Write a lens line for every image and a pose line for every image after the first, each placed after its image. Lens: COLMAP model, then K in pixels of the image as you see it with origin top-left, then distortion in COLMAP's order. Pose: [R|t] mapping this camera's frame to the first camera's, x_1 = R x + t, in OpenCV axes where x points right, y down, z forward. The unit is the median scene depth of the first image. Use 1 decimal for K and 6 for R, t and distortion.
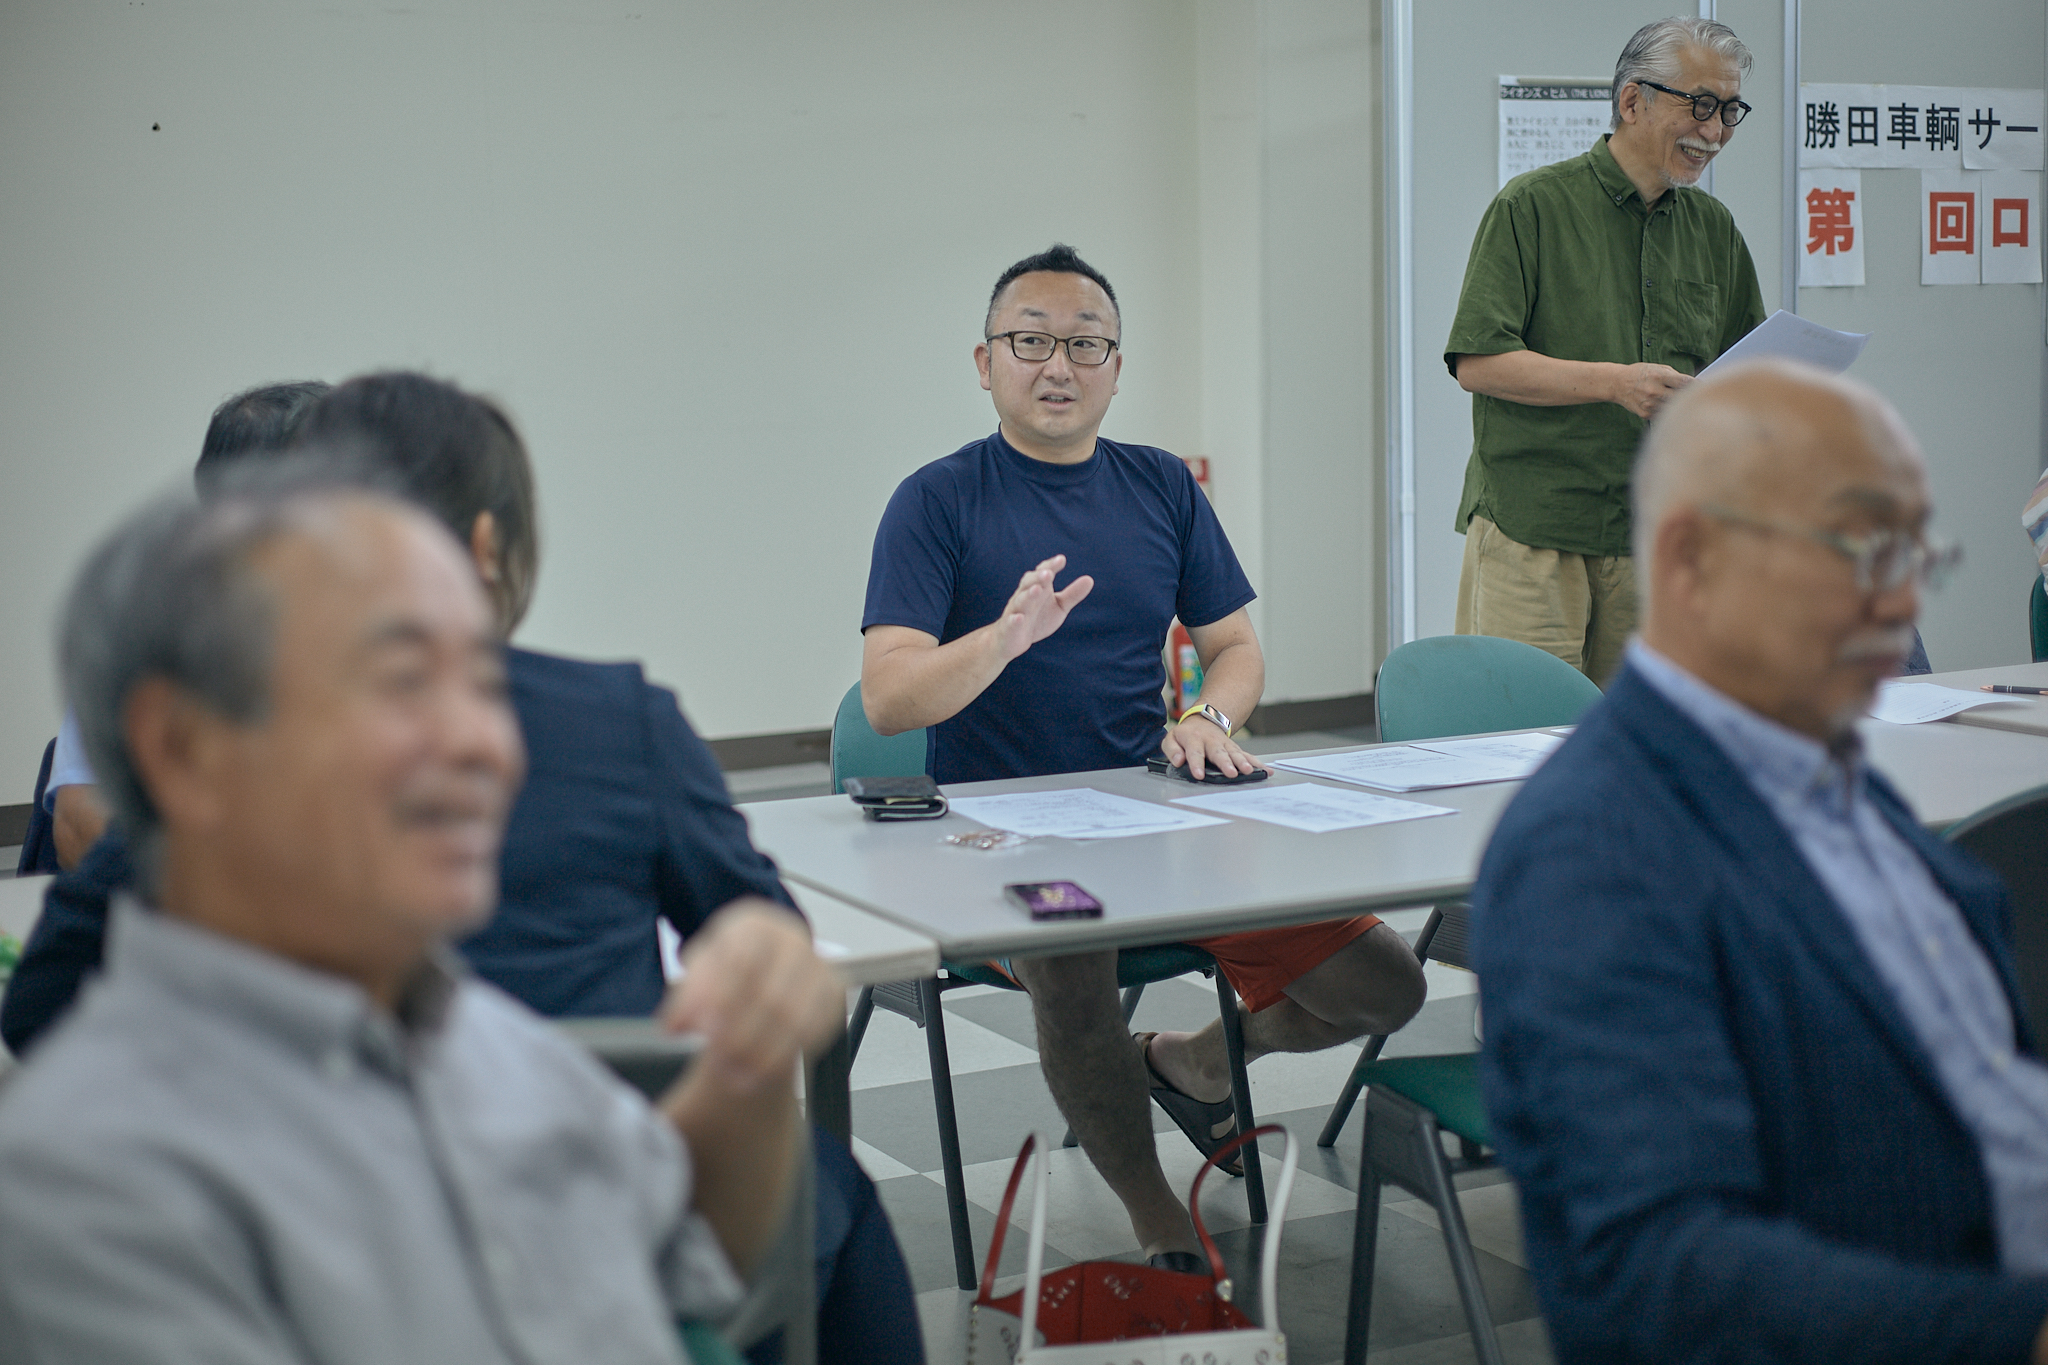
lens RADIAL K [[2999.0, 0, 972.0], [0, 2999.0, 694.2], [0, 0, 1]] dist [0.019911, 0.000000]
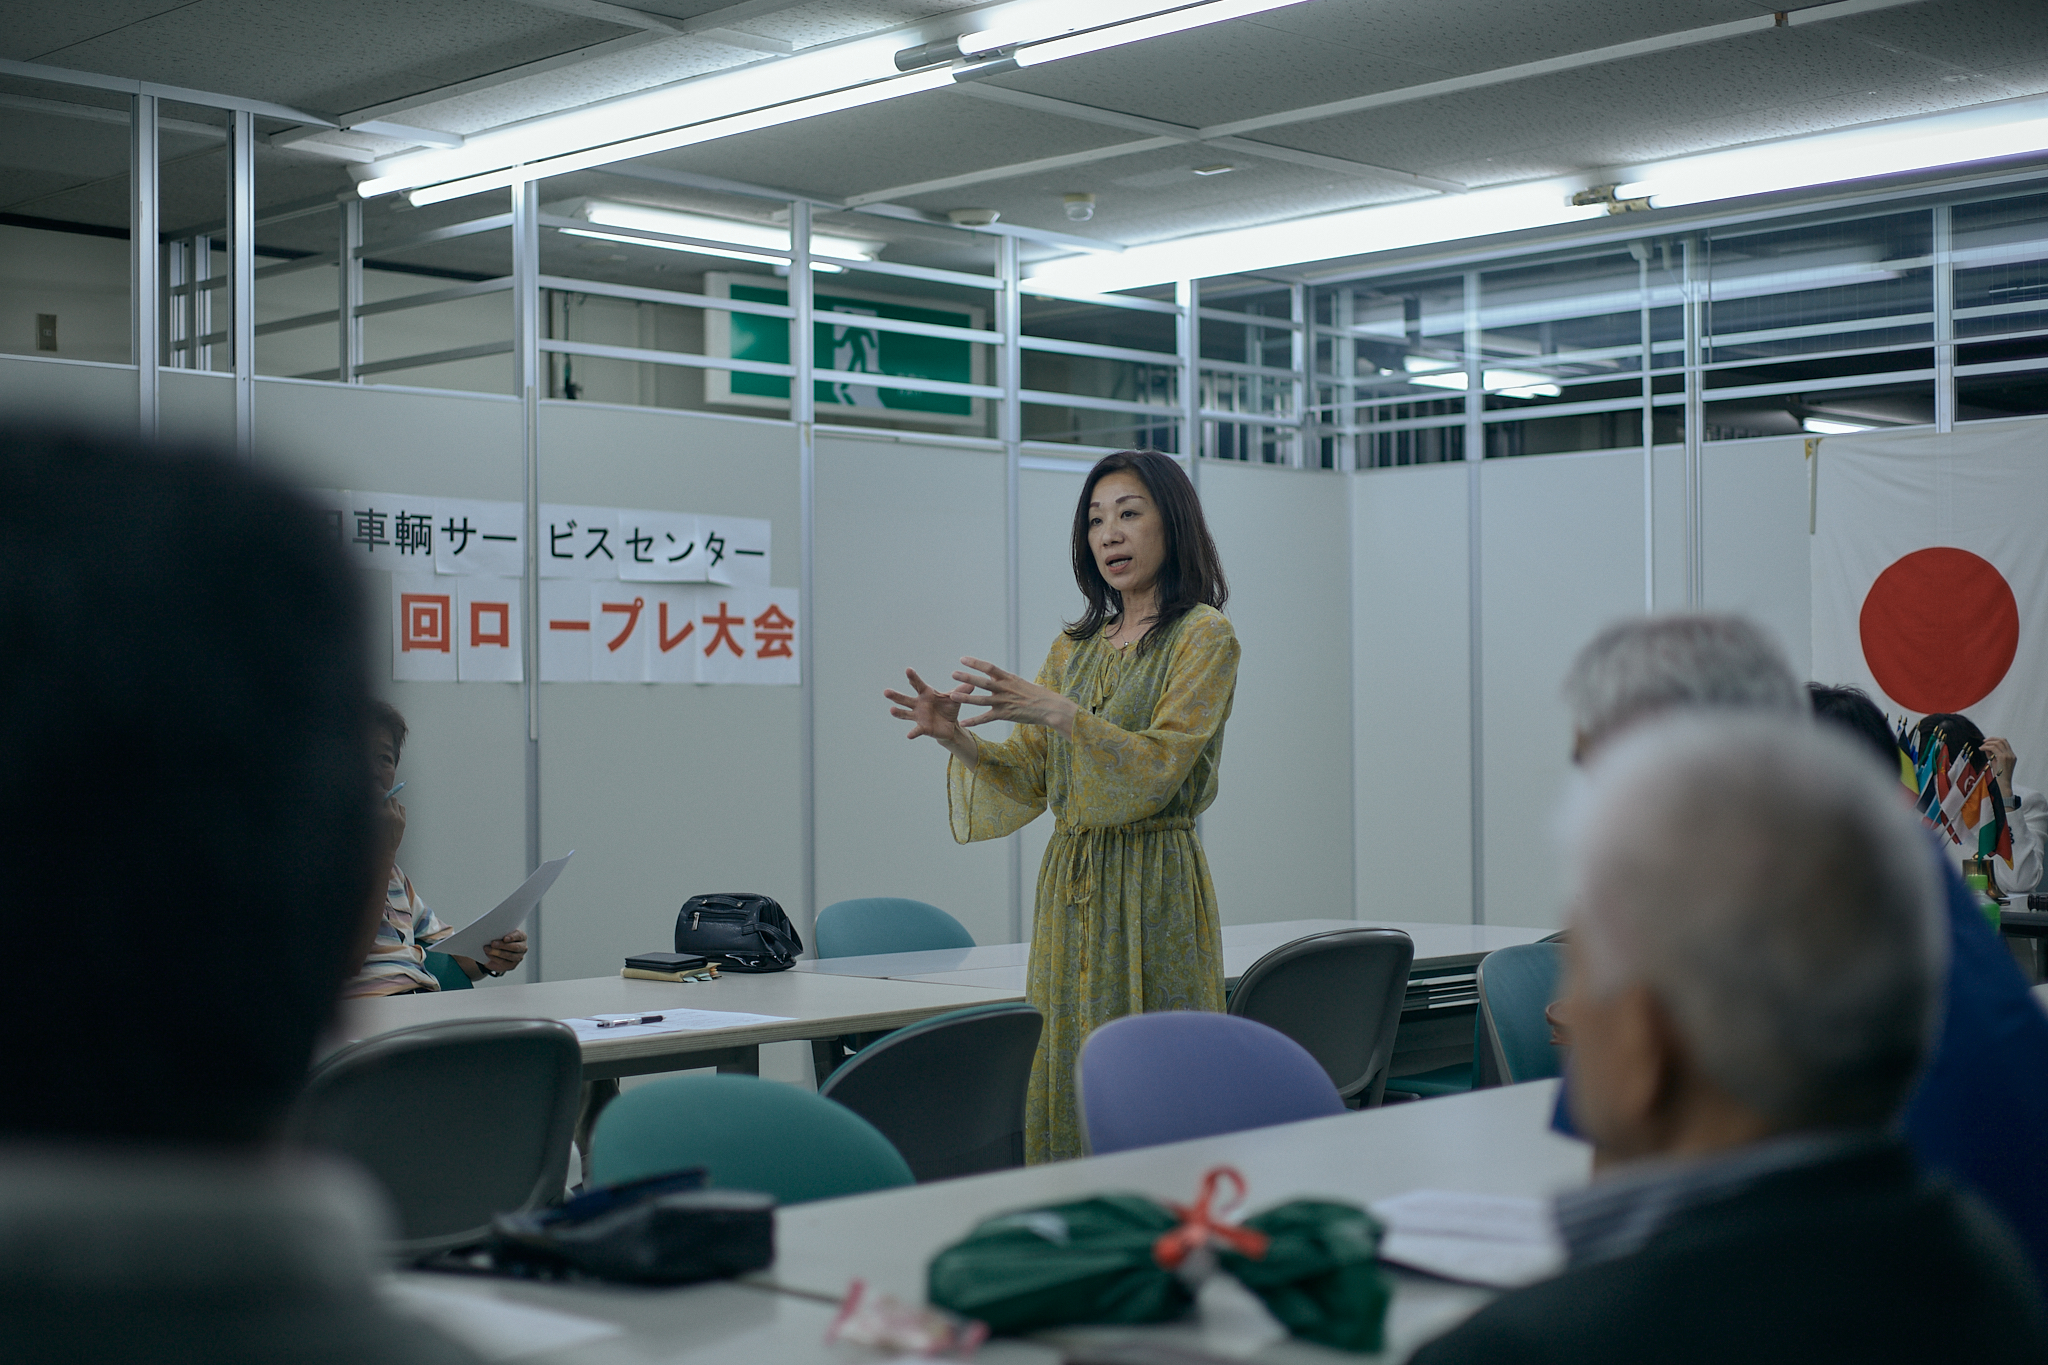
lens RADIAL K [[2999.0, 0, 1049.8], [0, 2999.0, 711.1], [0, 0, 1]] dist [0.019911, 0.000000]
pose [[0.954282, 0.023247, 0.298001, 0.227555], [0.014122, 0.992351, -0.122636, 0.006987], [-0.298573, 0.121238, 0.946655, -0.063781]]
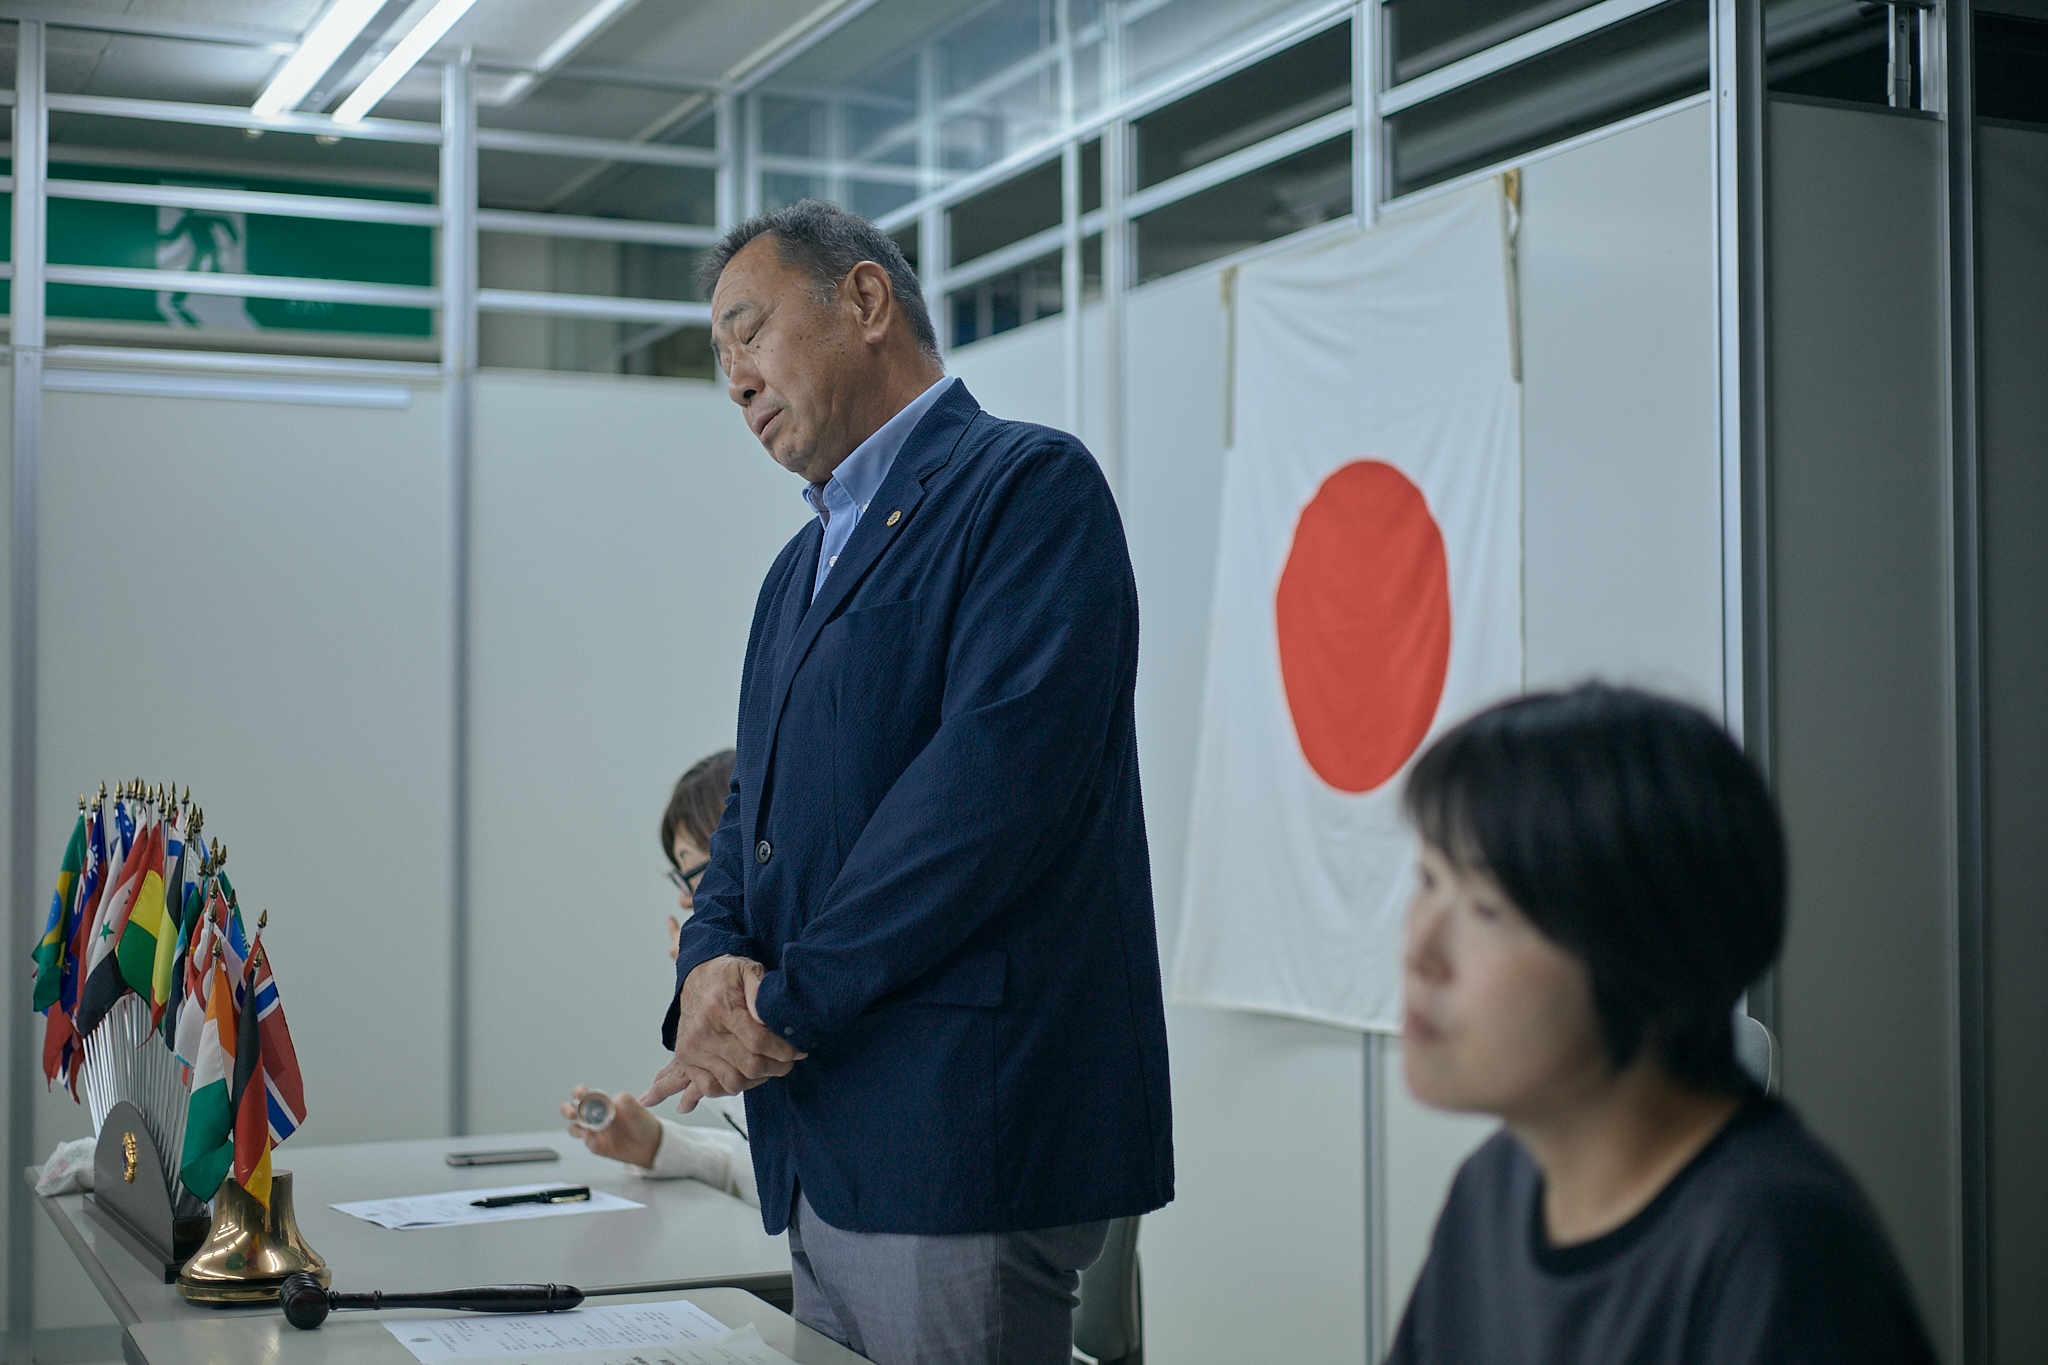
lens RADIAL K [[2999.0, 0, 1014.7], [0, 2999.0, 674.8], [0, 0, 1]] dist [0.019911, 0.000000]
pose [[0.995420, 0.023550, -0.092653, 0.934330], [-0.036784, 0.988918, -0.143835, -0.071588], [0.088239, 0.146584, 0.985255, 0.382748]]
